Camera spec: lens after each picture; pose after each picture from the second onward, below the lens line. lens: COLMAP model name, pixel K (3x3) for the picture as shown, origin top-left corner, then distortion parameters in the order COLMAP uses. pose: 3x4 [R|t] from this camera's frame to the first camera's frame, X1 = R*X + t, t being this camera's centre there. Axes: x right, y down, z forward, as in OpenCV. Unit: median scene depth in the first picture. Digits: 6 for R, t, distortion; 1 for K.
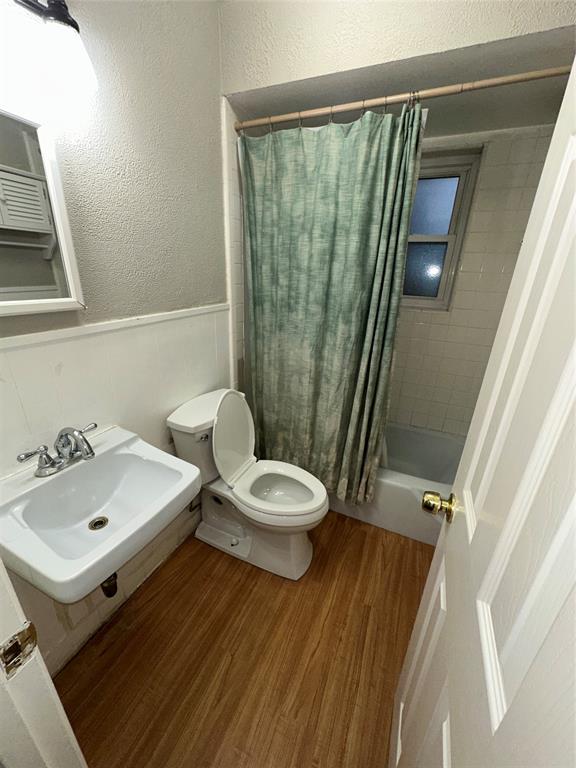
lens RADIAL K [[303.0, 0, 289.1], [0, 303.0, 384.5], [0, 0, 1]] dist [0.001576, -0.000261]
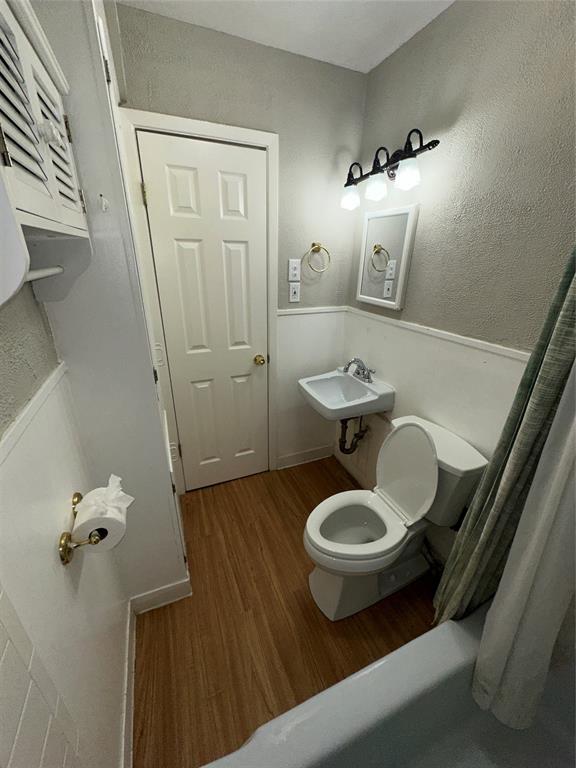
lens RADIAL K [[303.0, 0, 287.5], [0, 303.0, 387.5], [0, 0, 1]] dist [0.001576, -0.000261]
pose [[-0.681734, 0.238121, -0.691764, 0.823310], [-0.308412, 0.763886, 0.566887, -0.555367], [0.663416, 0.599814, -0.447327, 1.293216]]
